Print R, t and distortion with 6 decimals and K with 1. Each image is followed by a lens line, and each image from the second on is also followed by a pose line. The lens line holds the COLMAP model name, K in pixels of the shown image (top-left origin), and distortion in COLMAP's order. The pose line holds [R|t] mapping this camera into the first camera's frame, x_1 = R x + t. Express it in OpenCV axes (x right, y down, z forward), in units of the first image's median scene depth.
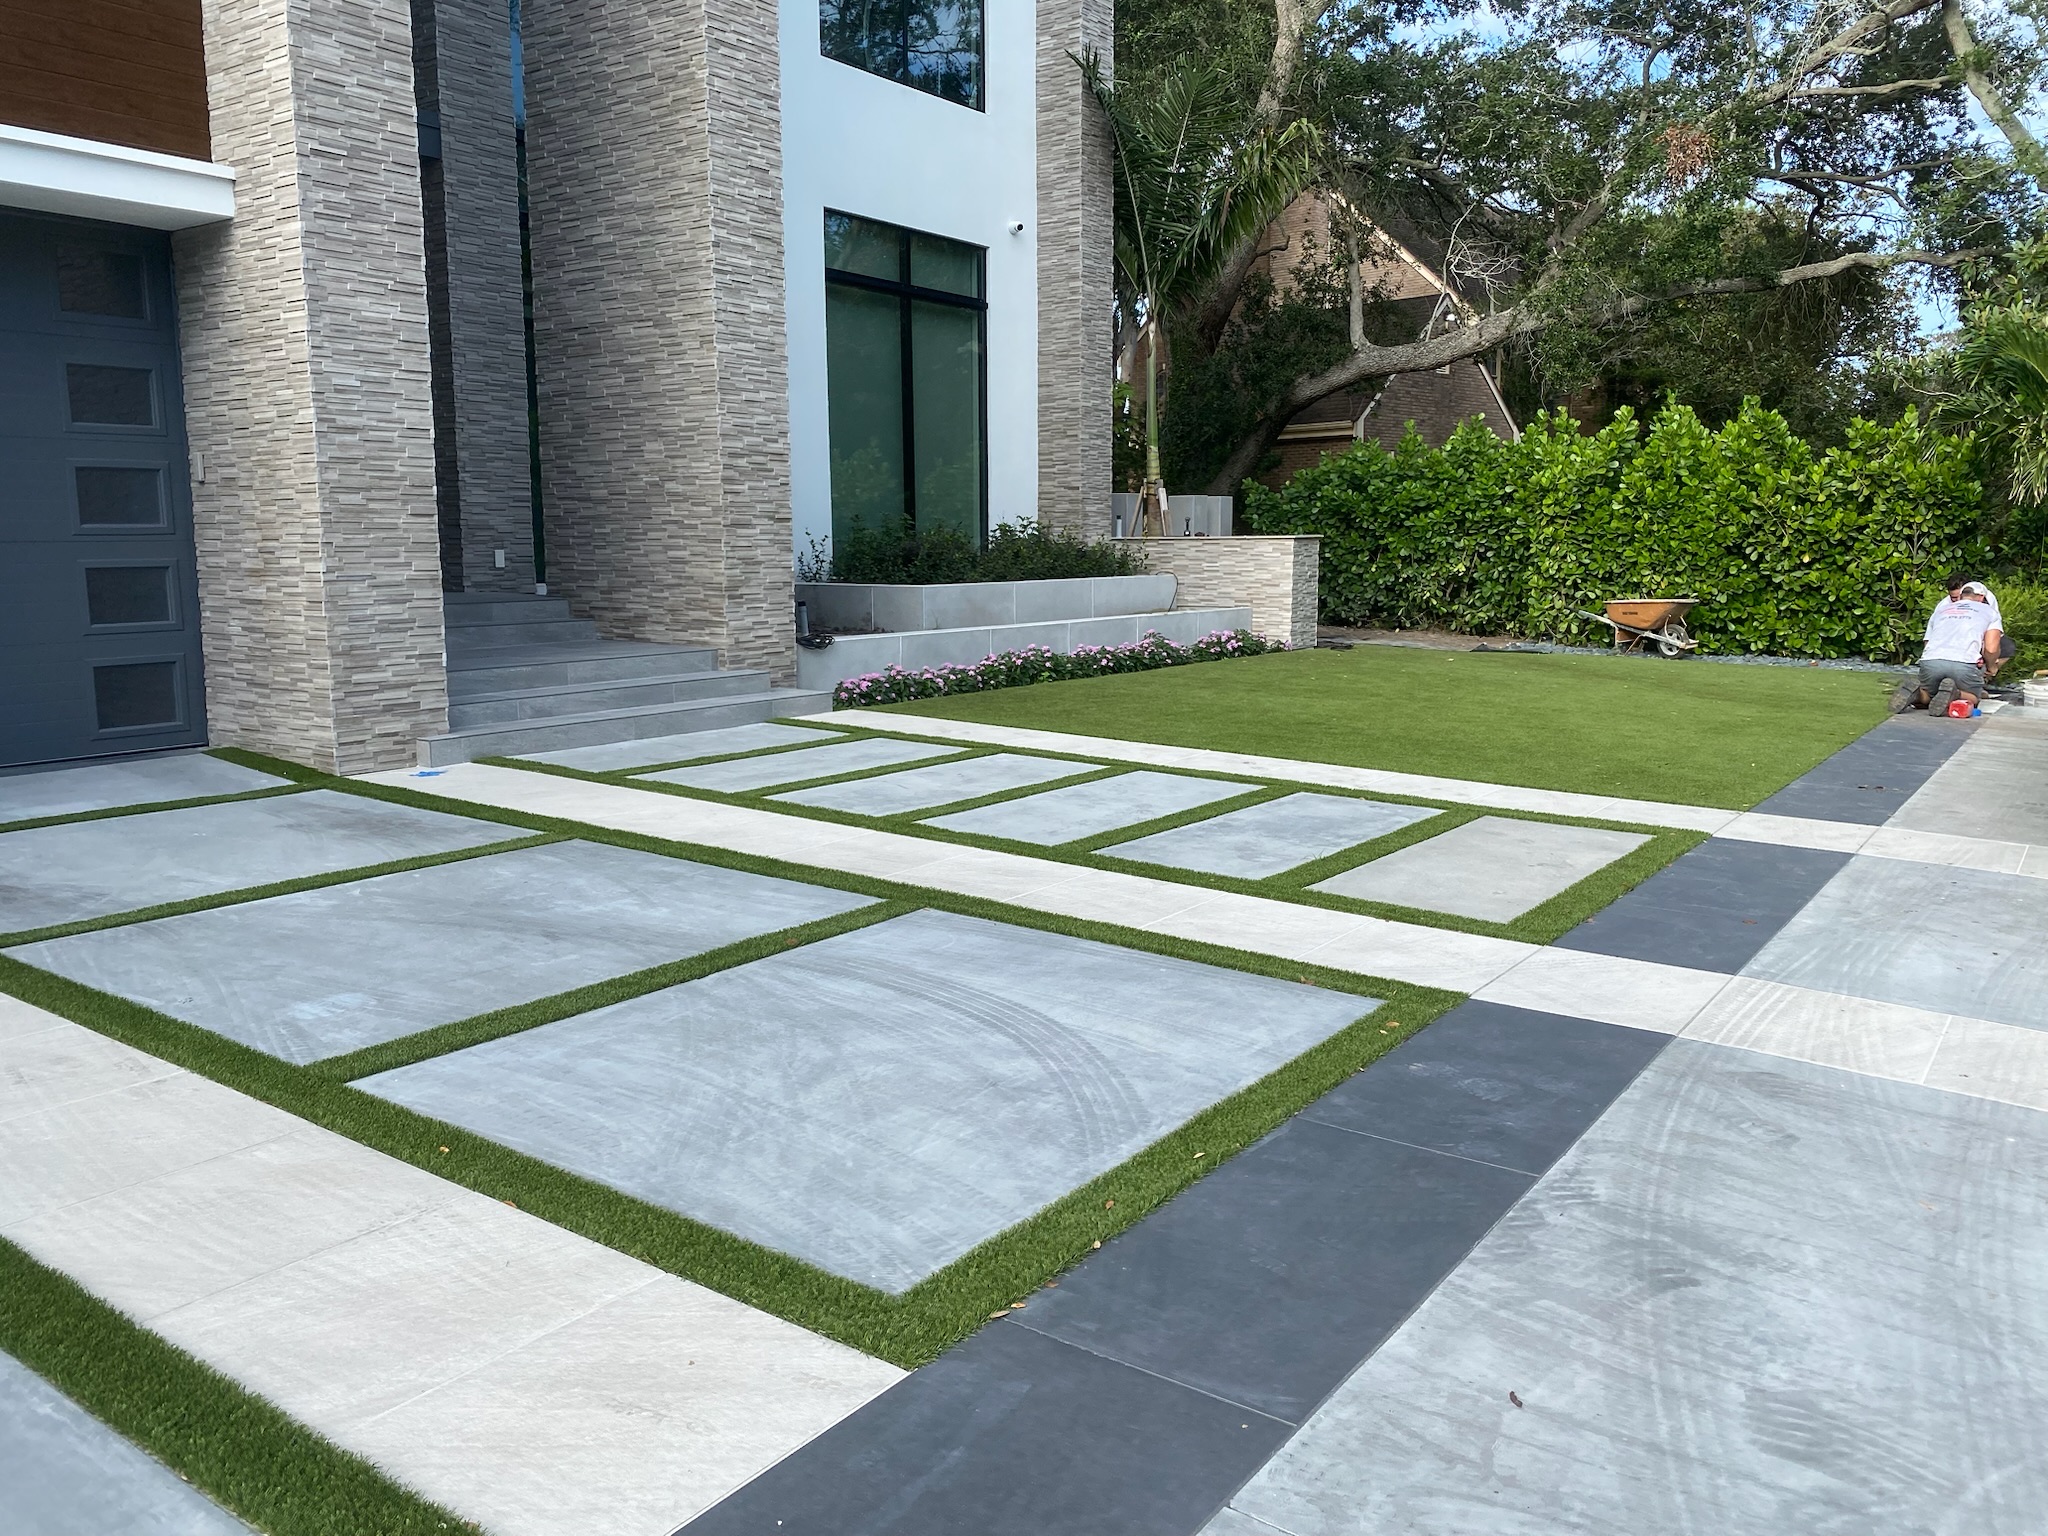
lens RADIAL K [[1561.5, 0, 1024.0], [0, 1561.5, 768.0], [0, 0, 1]] dist [0.065424, -0.003154]
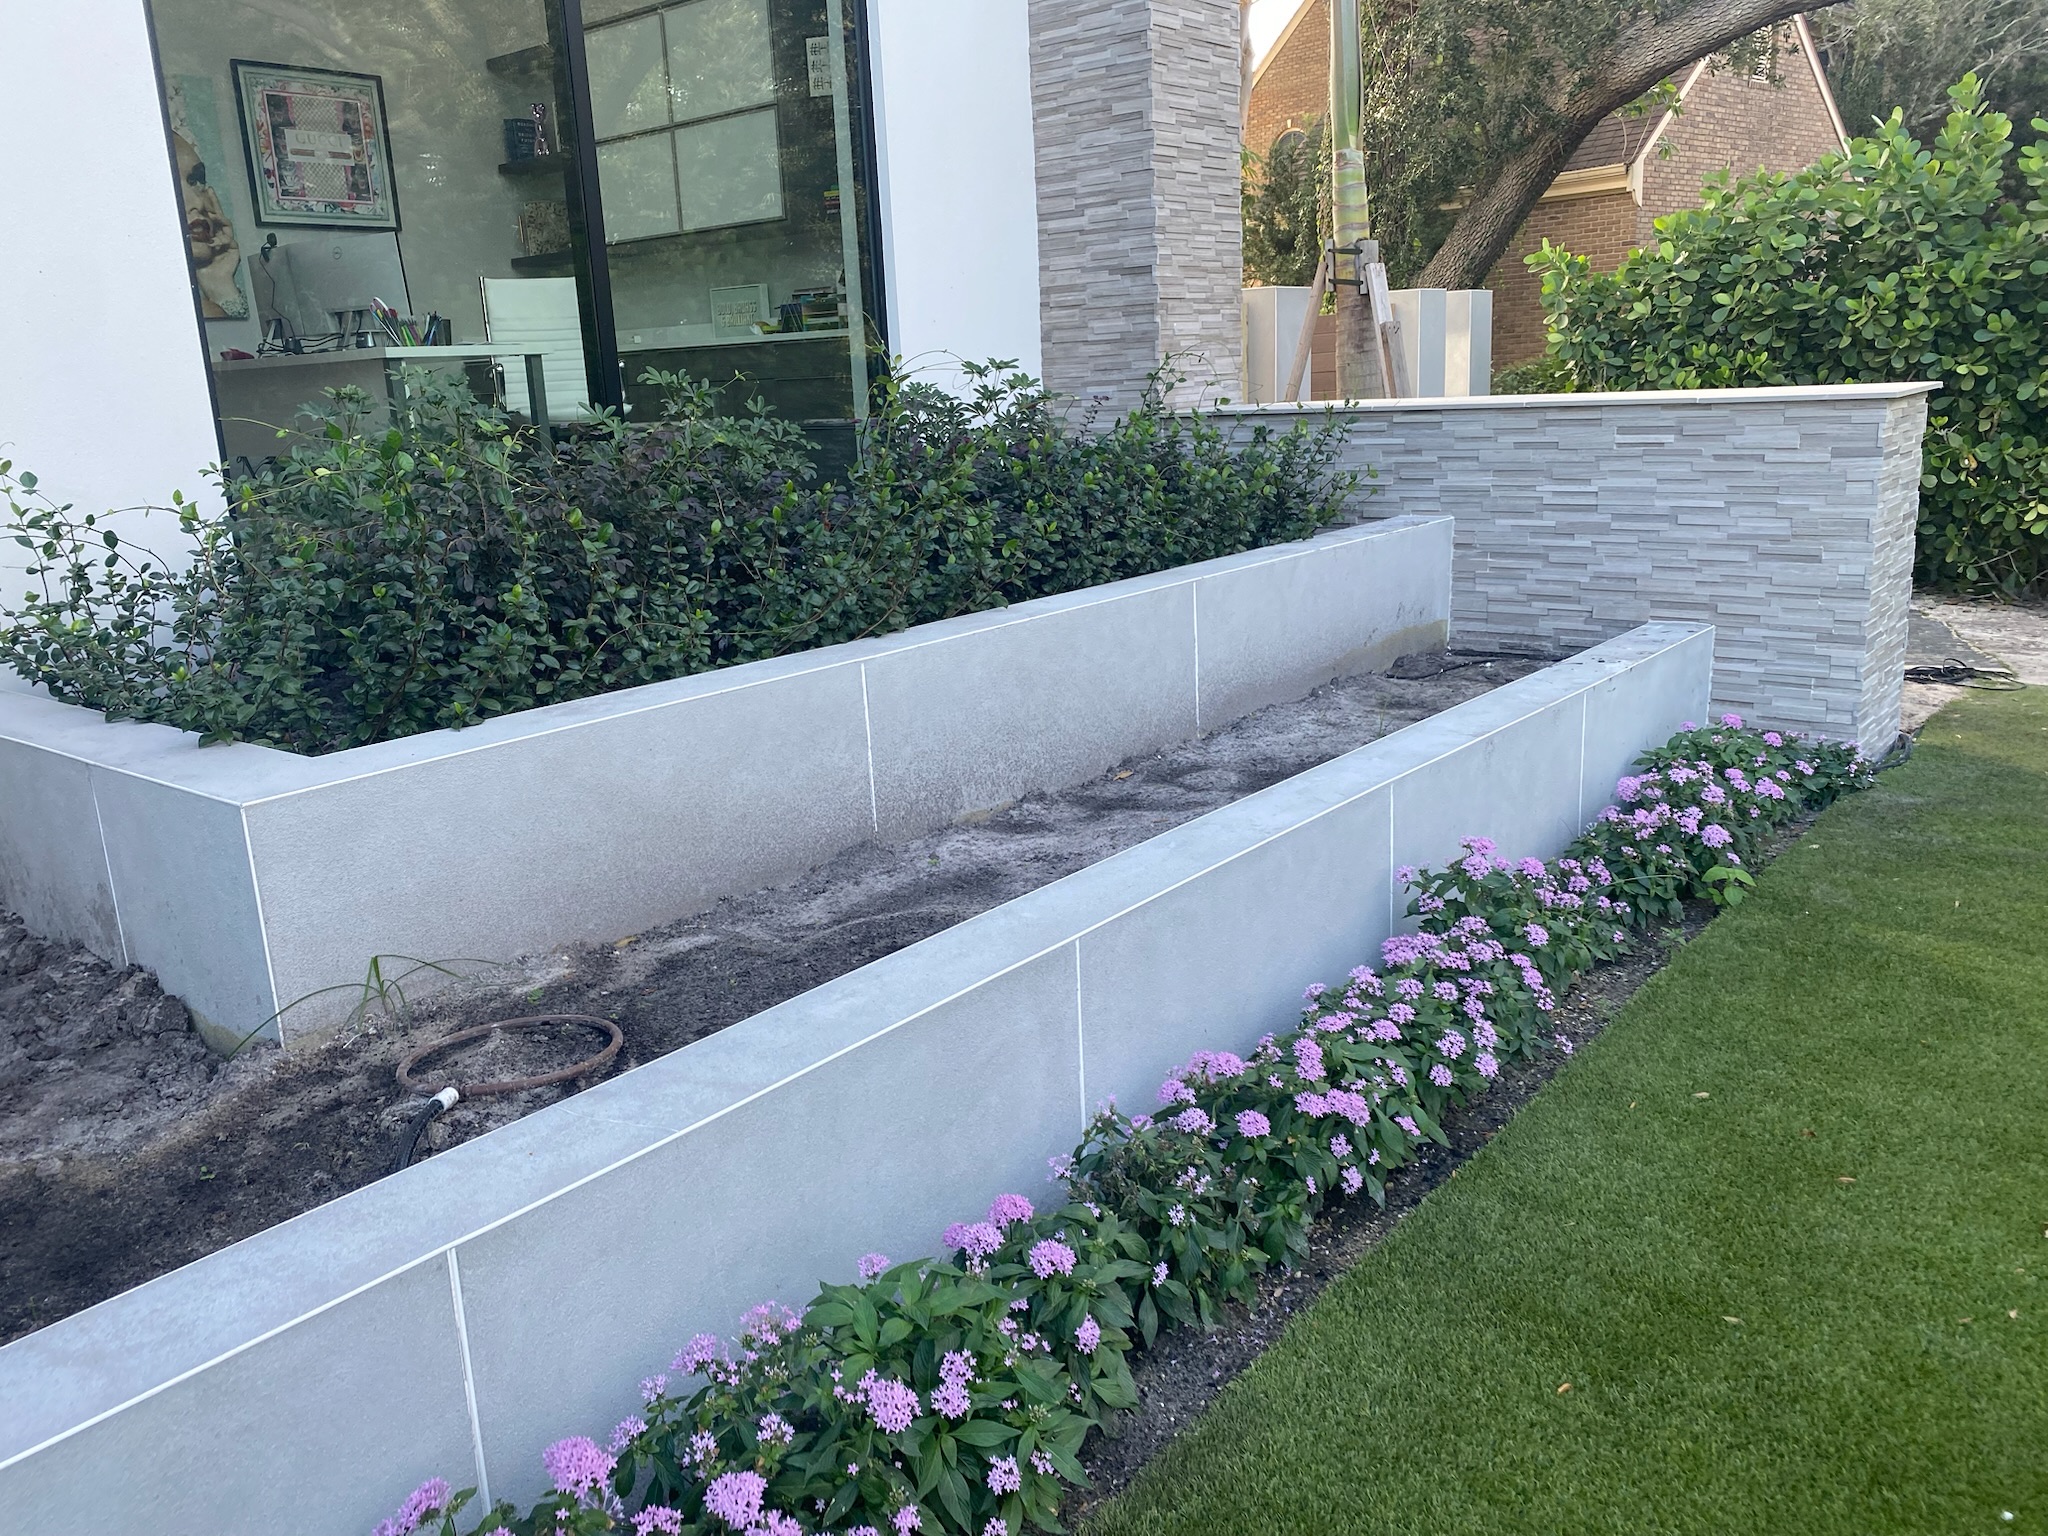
lens RADIAL K [[1561.5, 0, 1024.0], [0, 1561.5, 768.0], [0, 0, 1]] dist [0.065424, -0.003154]
pose [[0.997117, -0.027484, -0.070725, 0.028820], [0.034211, 0.994820, 0.095726, -0.103507], [0.067727, -0.097869, 0.992892, 0.643400]]
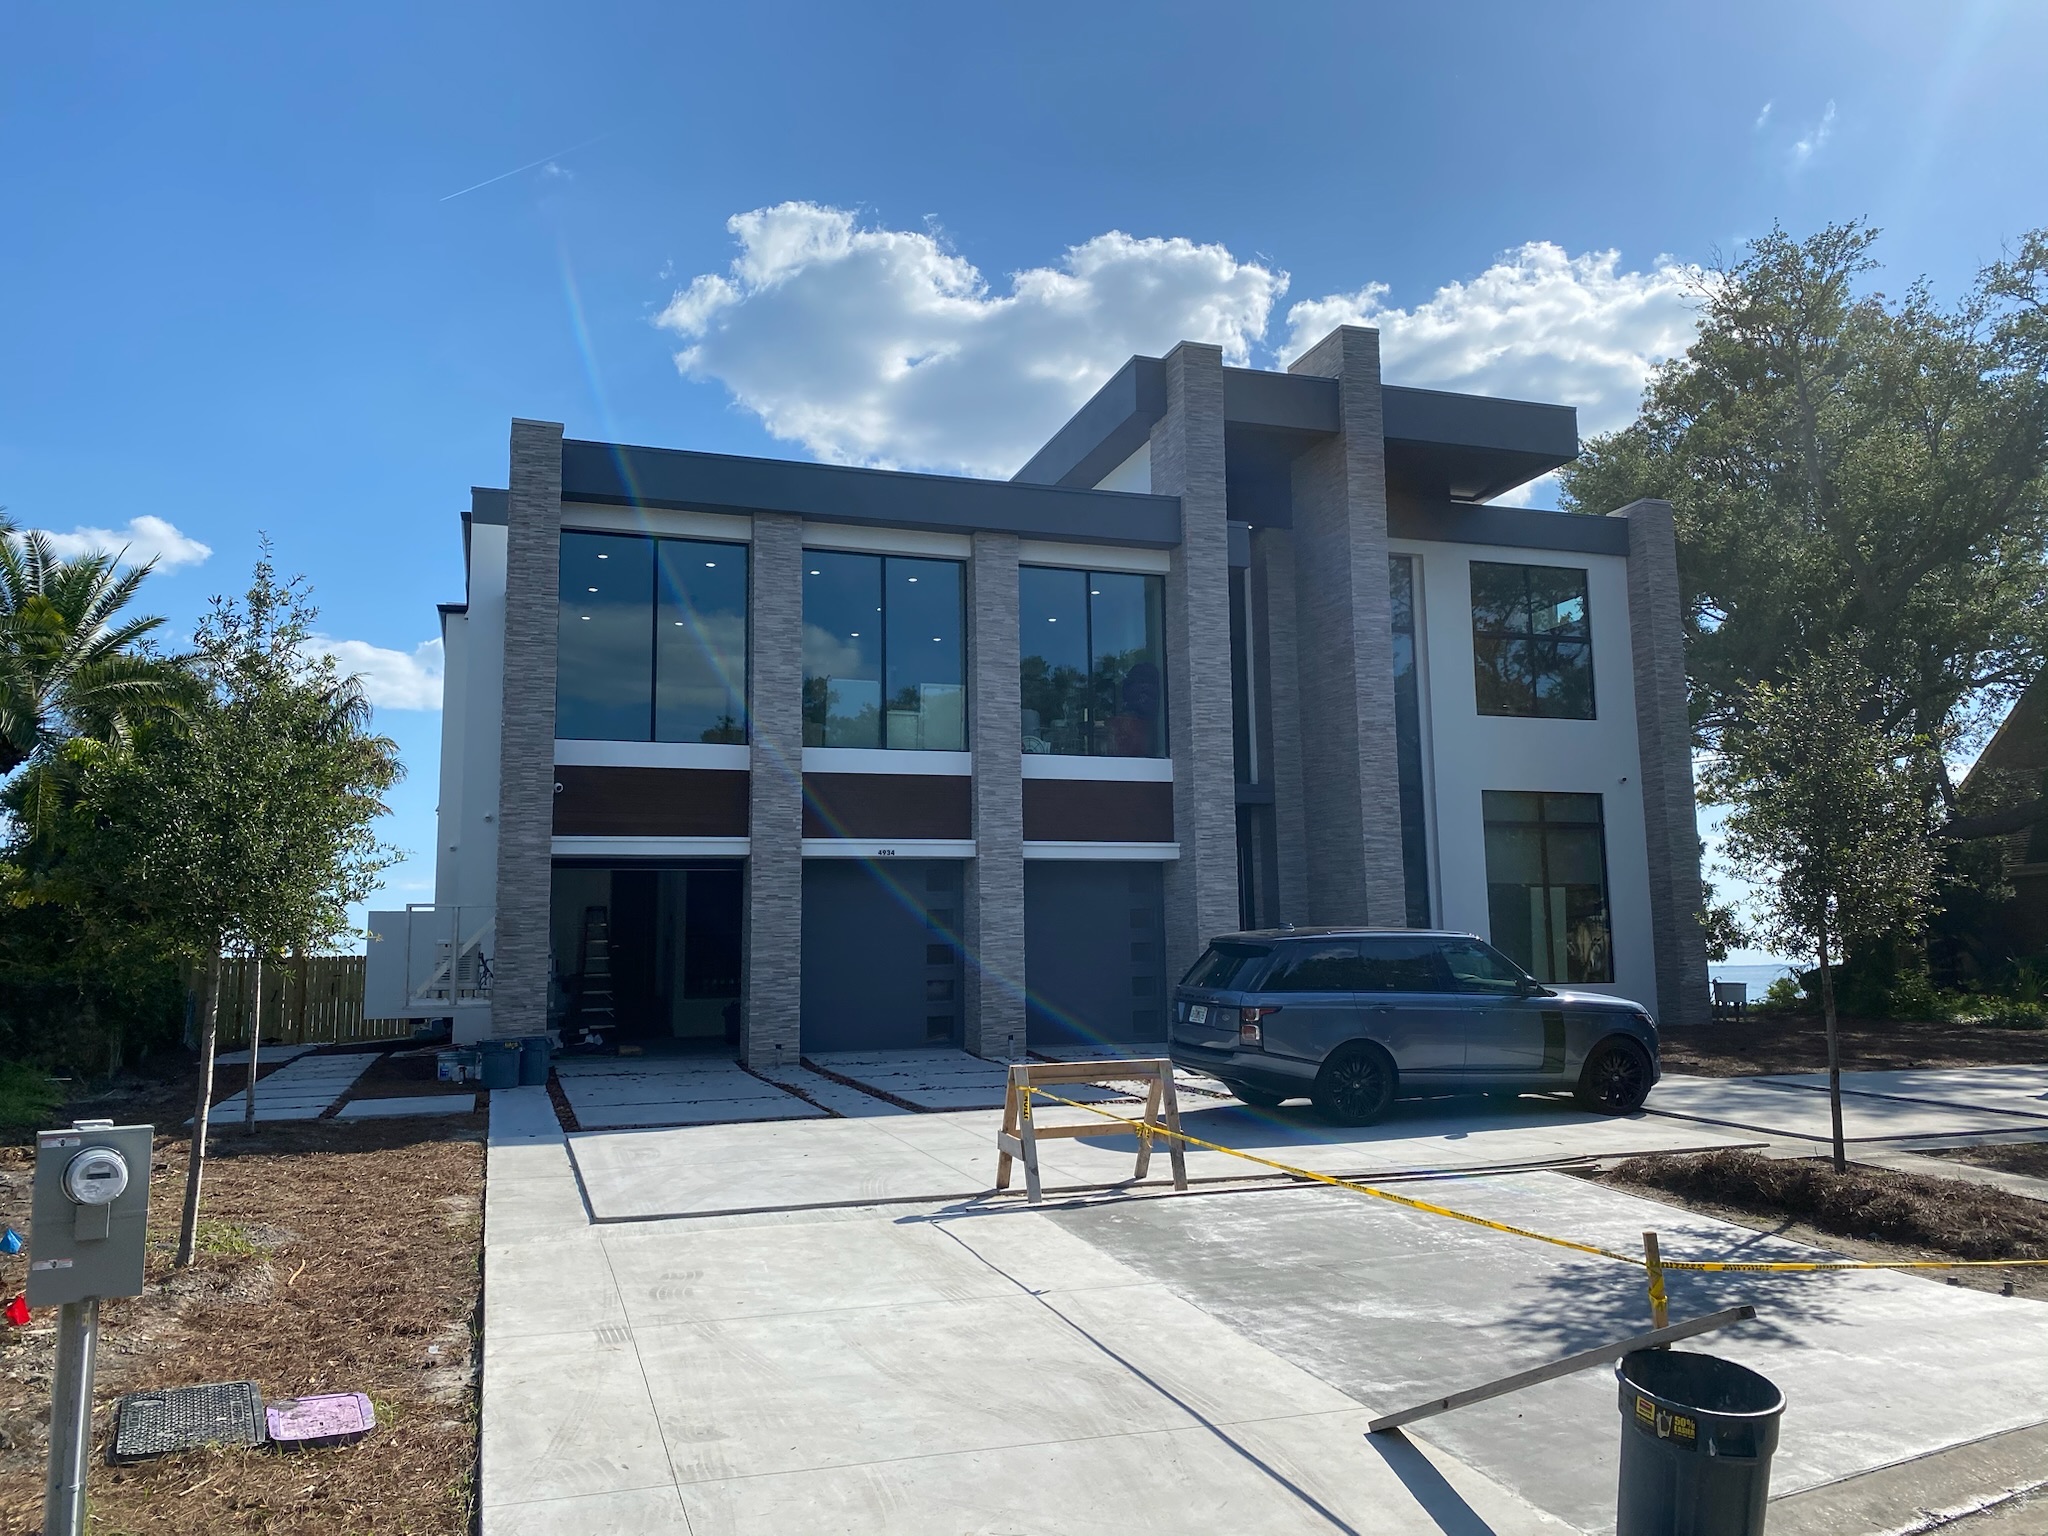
lens RADIAL K [[1561.5, 0, 1024.0], [0, 1561.5, 768.0], [0, 0, 1]] dist [0.065424, -0.003154]
pose [[0.808498, -0.089566, -0.581644, 0.464663], [-0.070948, 0.966308, -0.247419, 0.111568], [0.584207, 0.241304, 0.774903, -0.701036]]
